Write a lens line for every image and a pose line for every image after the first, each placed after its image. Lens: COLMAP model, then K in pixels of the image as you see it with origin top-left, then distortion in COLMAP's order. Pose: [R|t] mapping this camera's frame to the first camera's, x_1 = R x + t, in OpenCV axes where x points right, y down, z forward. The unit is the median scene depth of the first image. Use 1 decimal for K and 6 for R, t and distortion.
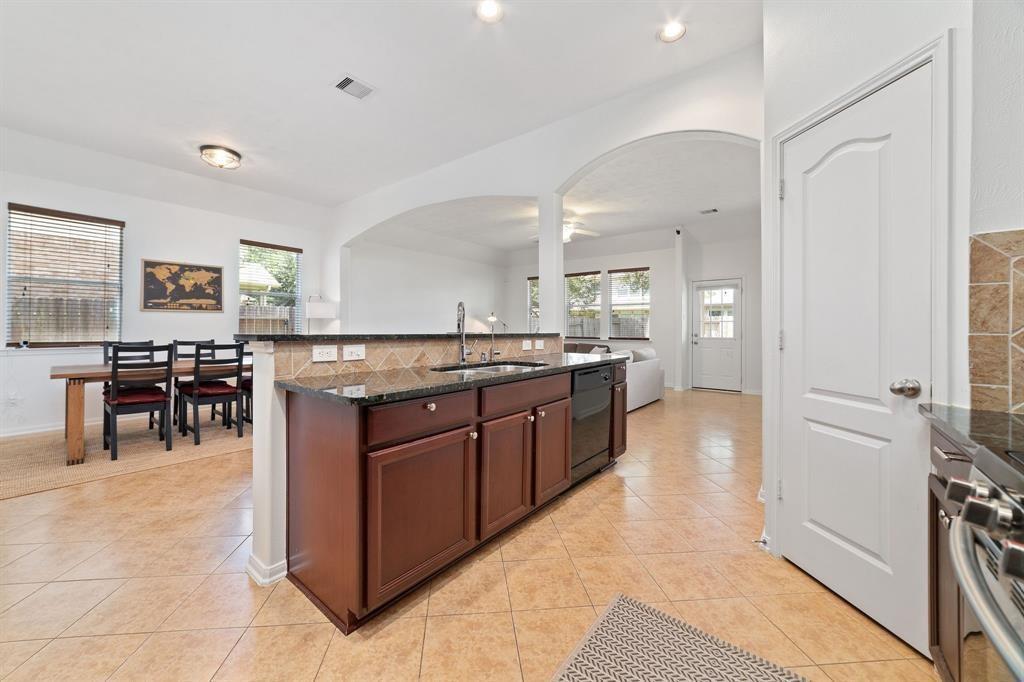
lens RADIAL K [[398.0, 0, 513.1], [0, 398.0, 336.4], [0, 0, 1]] dist [-0.013452, 0.001956]
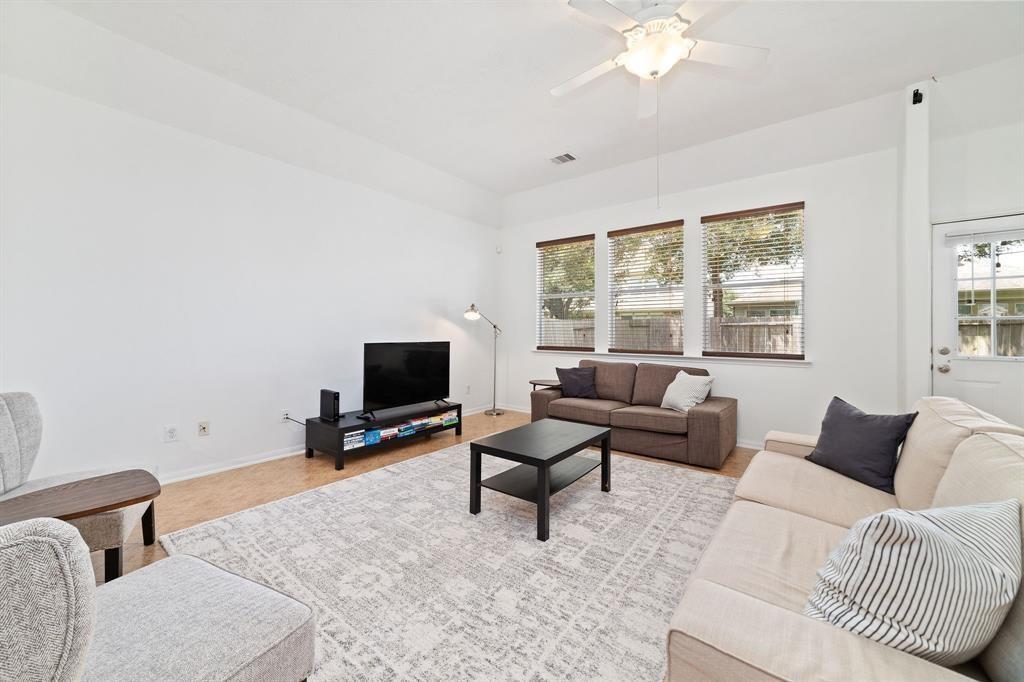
lens RADIAL K [[398.0, 0, 519.9], [0, 398.0, 335.6], [0, 0, 1]] dist [-0.013452, 0.001956]
pose [[0.999721, 0.001520, 0.023552, 0.002410], [-0.001279, 0.999947, -0.010247, -0.021324], [-0.023566, 0.010214, 0.999670, 0.852319]]
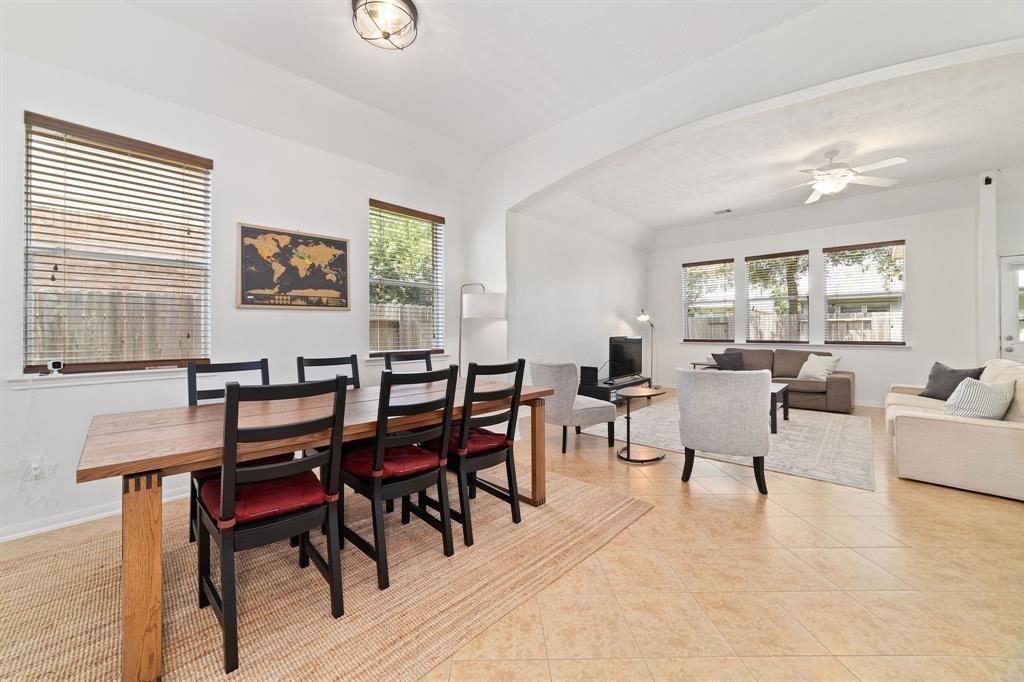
lens RADIAL K [[398.0, 0, 508.2], [0, 398.0, 336.8], [0, 0, 1]] dist [-0.013452, 0.001956]
pose [[0.996309, -0.009397, -0.085329, -0.447764], [0.009047, 0.999949, -0.004487, -0.012740], [0.085366, 0.003698, 0.996343, 0.401344]]
